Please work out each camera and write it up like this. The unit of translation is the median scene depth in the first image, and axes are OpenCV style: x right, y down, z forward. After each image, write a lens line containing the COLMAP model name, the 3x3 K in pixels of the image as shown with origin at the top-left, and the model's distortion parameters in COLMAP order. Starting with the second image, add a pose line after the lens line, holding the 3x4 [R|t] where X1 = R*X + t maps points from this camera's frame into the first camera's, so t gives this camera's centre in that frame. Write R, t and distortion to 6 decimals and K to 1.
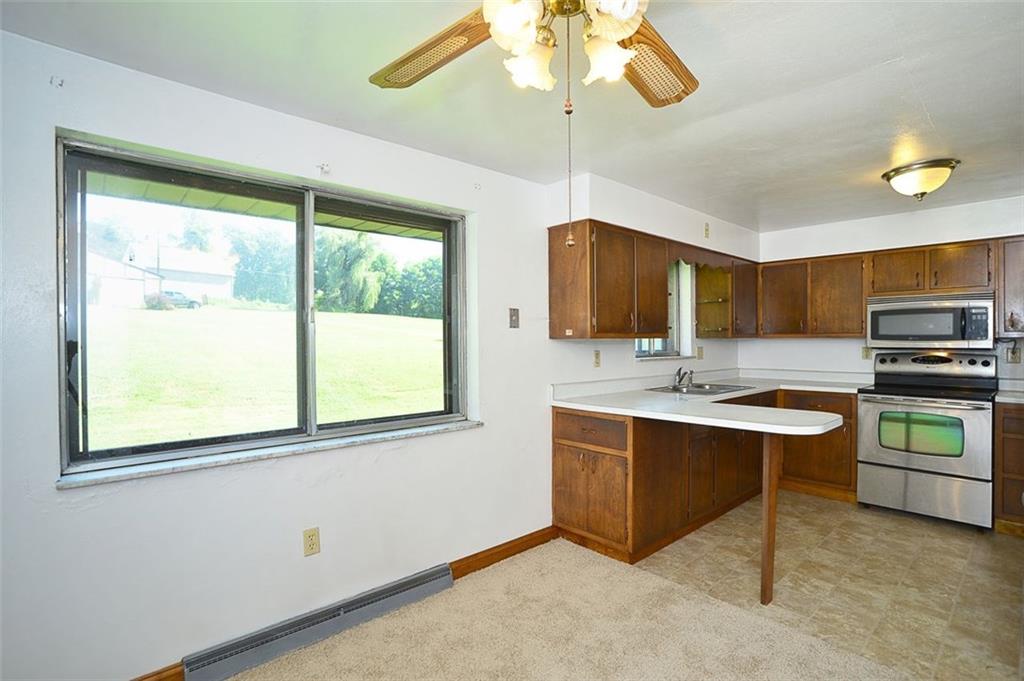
lens RADIAL K [[572.2, 0, 512.0], [0, 572.2, 340.5], [0, 0, 1]] dist [0.035004, 0.001139]
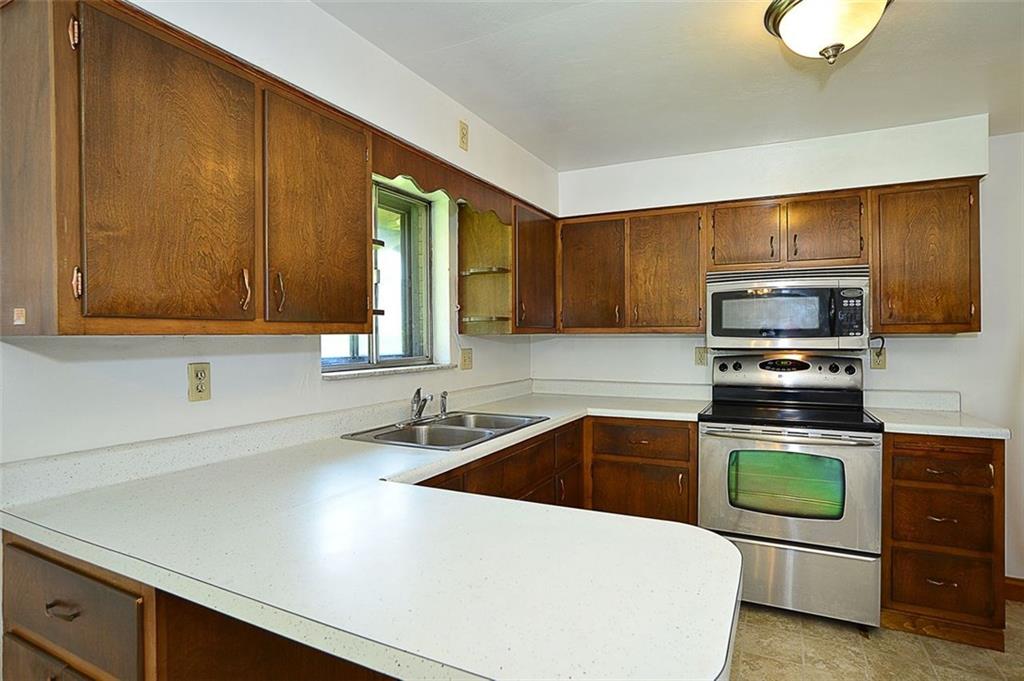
lens RADIAL K [[530.1, 0, 512.0], [0, 530.1, 340.5], [0, 0, 1]] dist [-0.002493, -0.000142]
pose [[0.959383, -0.003435, 0.282087, 0.238256], [0.002293, 0.999988, 0.004377, 0.000292], [-0.282098, -0.003552, 0.959379, 0.499995]]
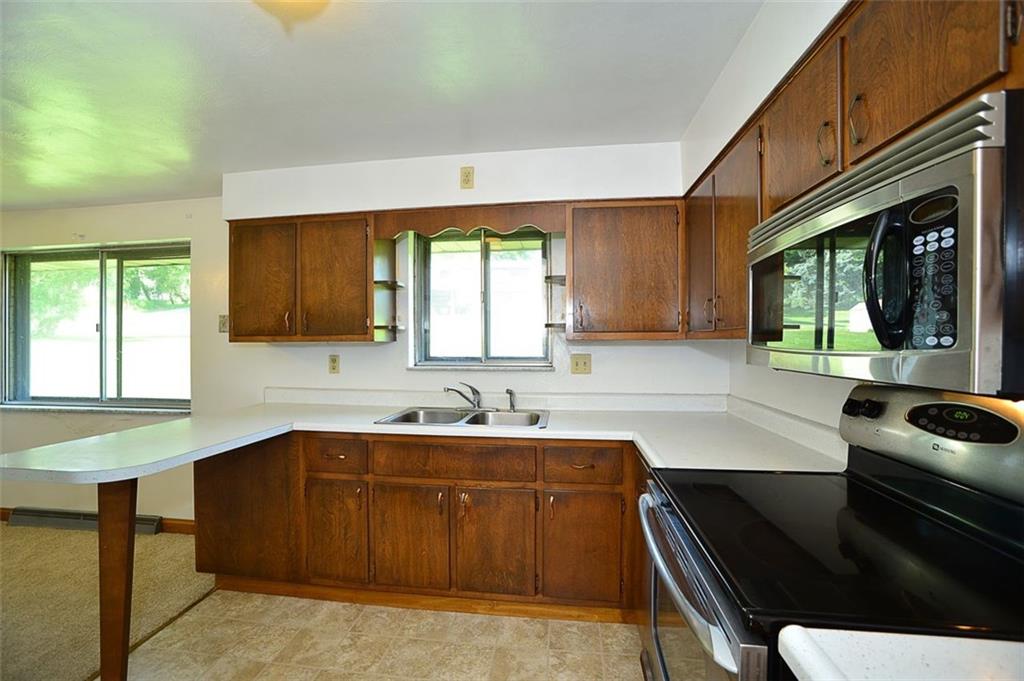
lens RADIAL K [[436.2, 0, 512.0], [0, 436.2, 340.5], [0, 0, 1]] dist [0.000005, 0.000161]
pose [[0.585719, -0.000318, -0.810514, 0.796719], [0.001216, 0.999999, 0.000486, -0.004066], [0.810513, -0.001270, 0.585719, 0.750264]]
